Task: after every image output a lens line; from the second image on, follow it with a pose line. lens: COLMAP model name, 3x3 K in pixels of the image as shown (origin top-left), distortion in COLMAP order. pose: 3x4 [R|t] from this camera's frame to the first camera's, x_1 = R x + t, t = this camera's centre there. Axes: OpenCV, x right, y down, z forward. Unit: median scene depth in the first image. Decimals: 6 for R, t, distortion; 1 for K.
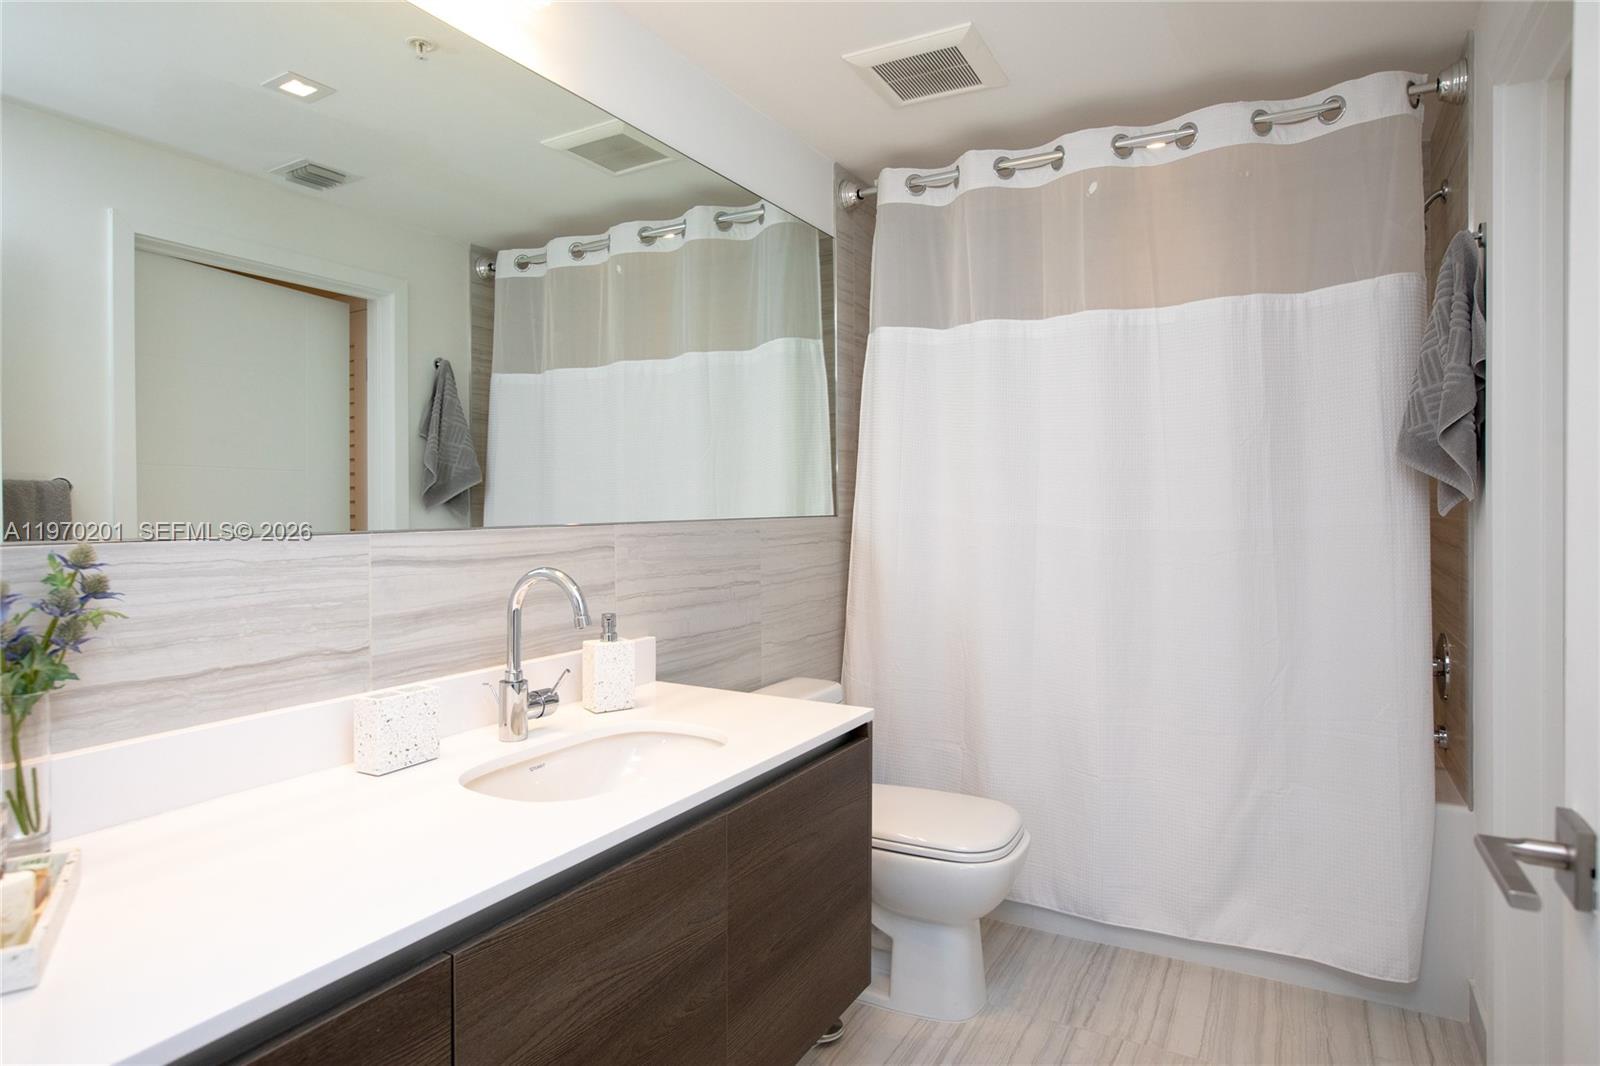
lens RADIAL K [[922.3, 0, 800.0], [0, 922.3, 533.0], [0, 0, 1]] dist [-0.031370, 0.033584]
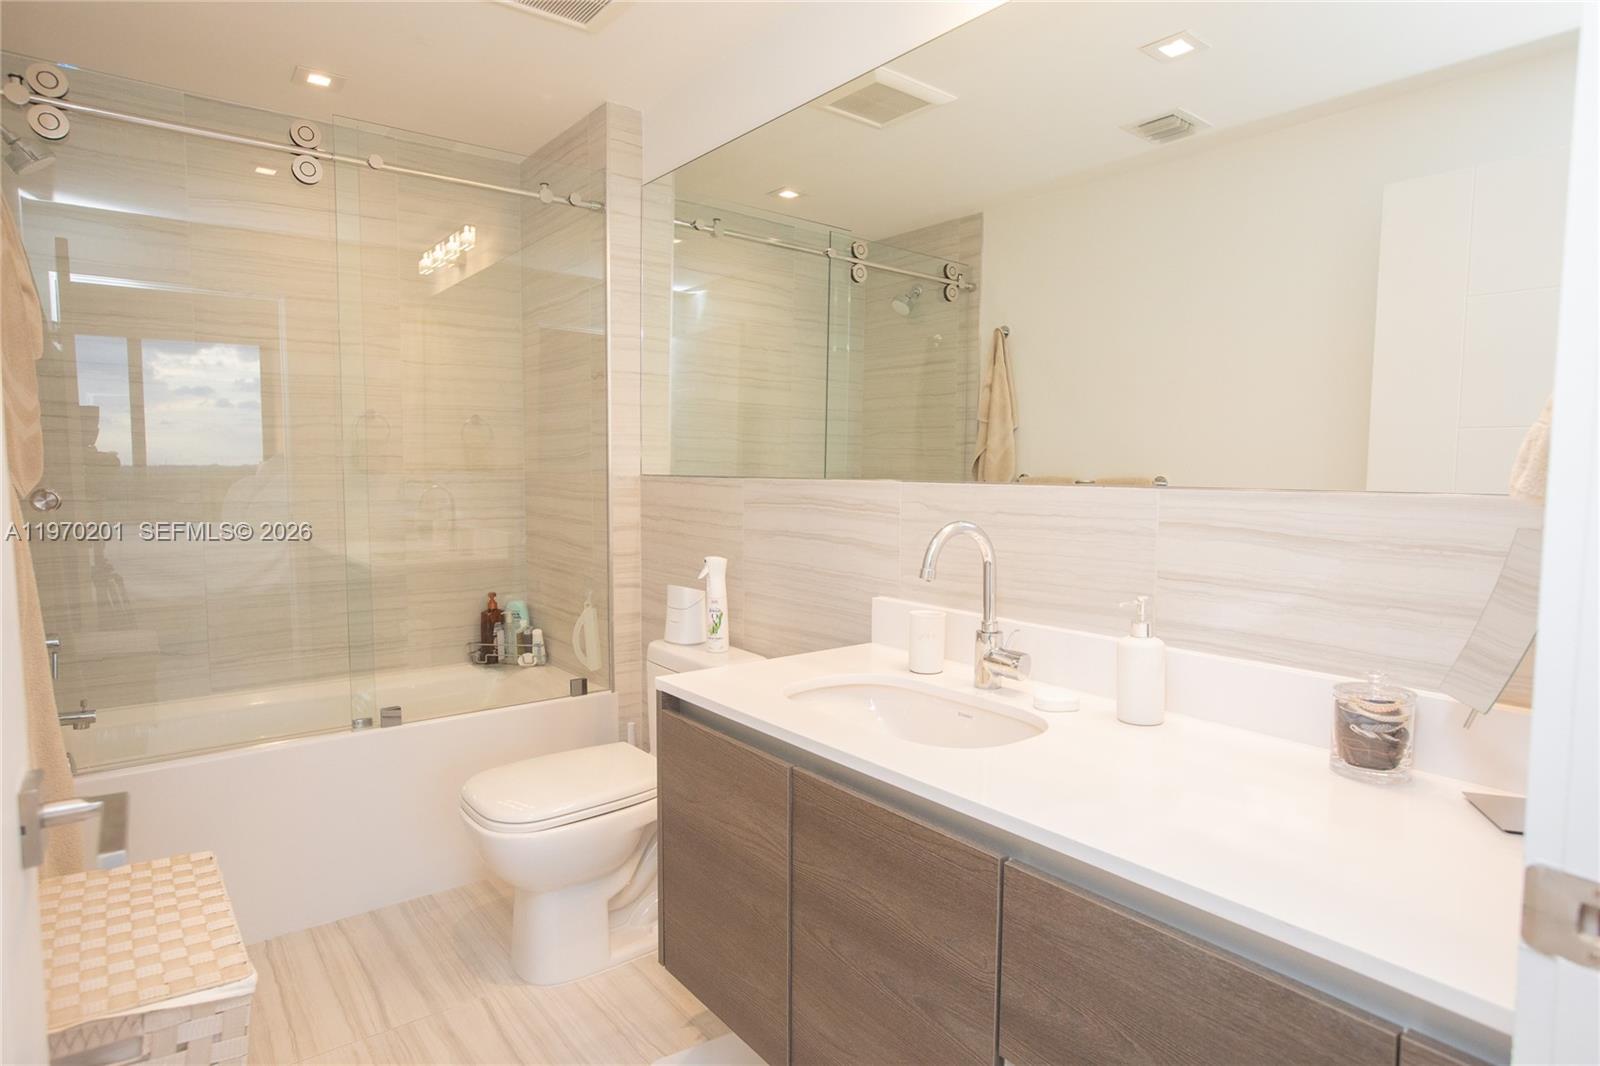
lens RADIAL K [[917.5, 0, 803.6], [0, 917.5, 527.7], [0, 0, 1]] dist [-0.030066, 0.030848]
pose [[-0.435019, 0.054881, -0.898747, 0.533930], [-0.017715, 0.997426, 0.069481, -0.019019], [0.900247, 0.046147, -0.432927, 0.959531]]
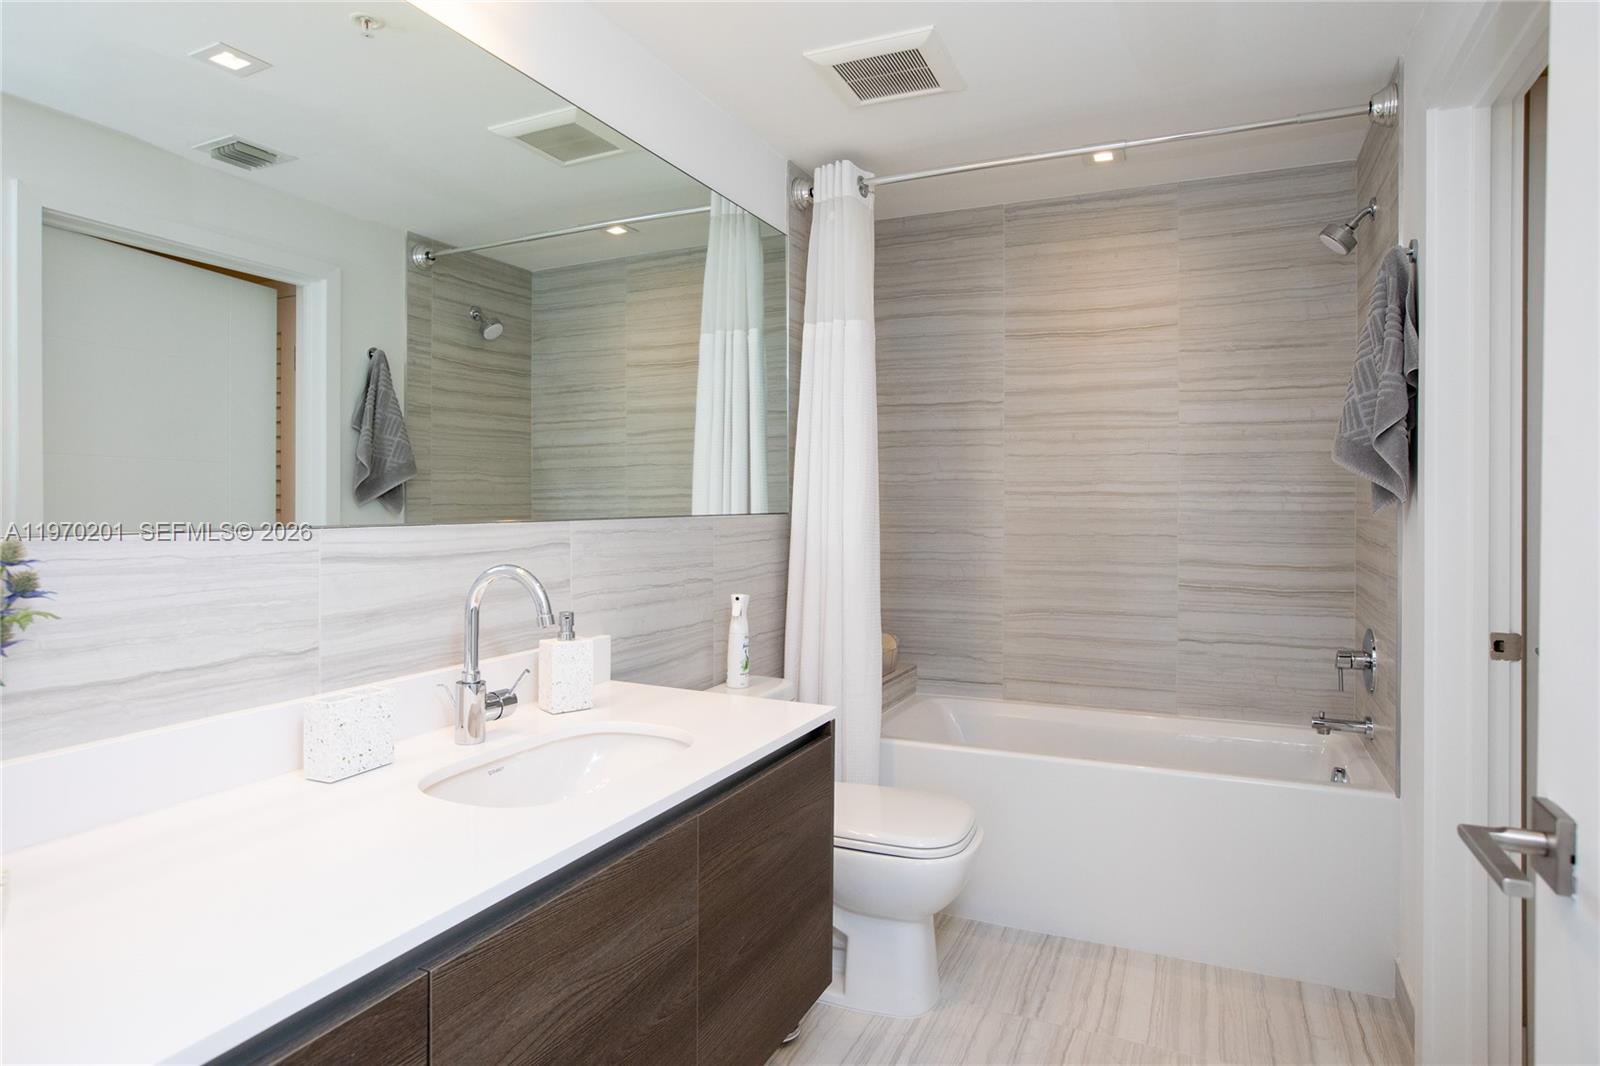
lens RADIAL K [[917.5, 0, 803.6], [0, 917.5, 527.7], [0, 0, 1]] dist [-0.030066, 0.030848]
pose [[0.996858, 0.005243, 0.079037, -0.034304], [-0.005008, 0.999982, -0.003169, 0.000020], [-0.079052, 0.002763, 0.996867, 0.011660]]
